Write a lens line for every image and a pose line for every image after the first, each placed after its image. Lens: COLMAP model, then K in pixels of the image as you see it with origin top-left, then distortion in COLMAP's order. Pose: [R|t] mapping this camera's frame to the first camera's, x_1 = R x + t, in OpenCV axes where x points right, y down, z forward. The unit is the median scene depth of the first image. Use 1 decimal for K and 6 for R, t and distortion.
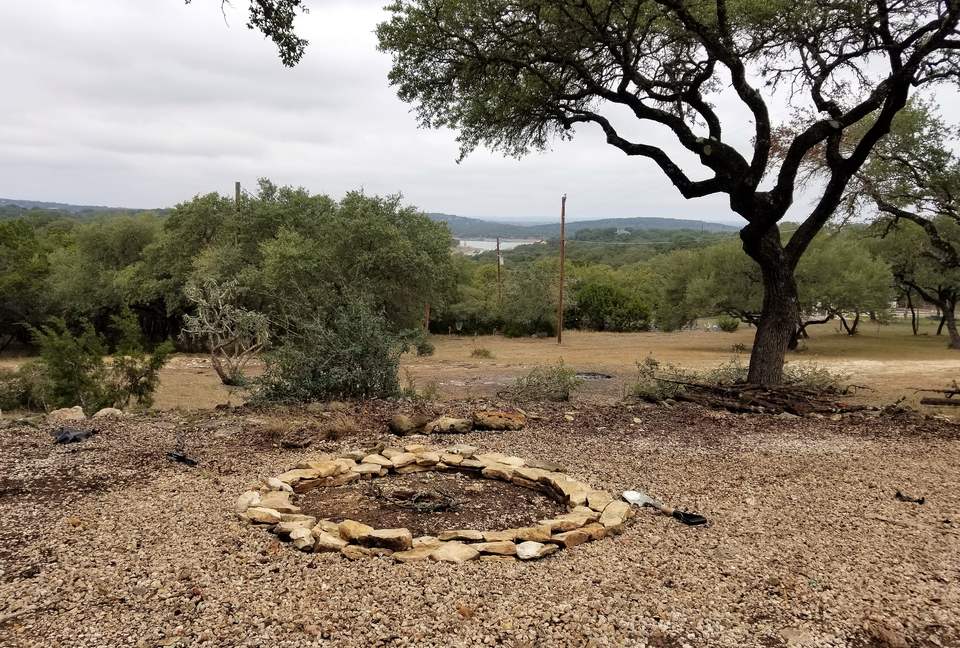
lens RADIAL K [[692.6, 0, 480.0], [0, 692.6, 324.0], [0, 0, 1]] dist [-0.000097, -0.000248]
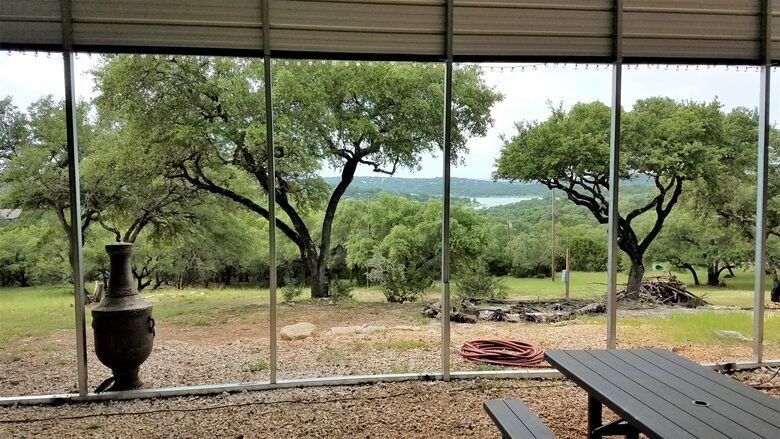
lens RADIAL K [[551.0, 0, 390.0], [0, 551.0, 219.5], [0, 0, 1]] dist [0.001244, 0.000661]
pose [[0.984340, -0.026805, -0.174230, -0.085561], [0.012079, 0.996304, -0.085038, -0.032944], [0.175866, 0.081602, 0.981026, -0.891978]]
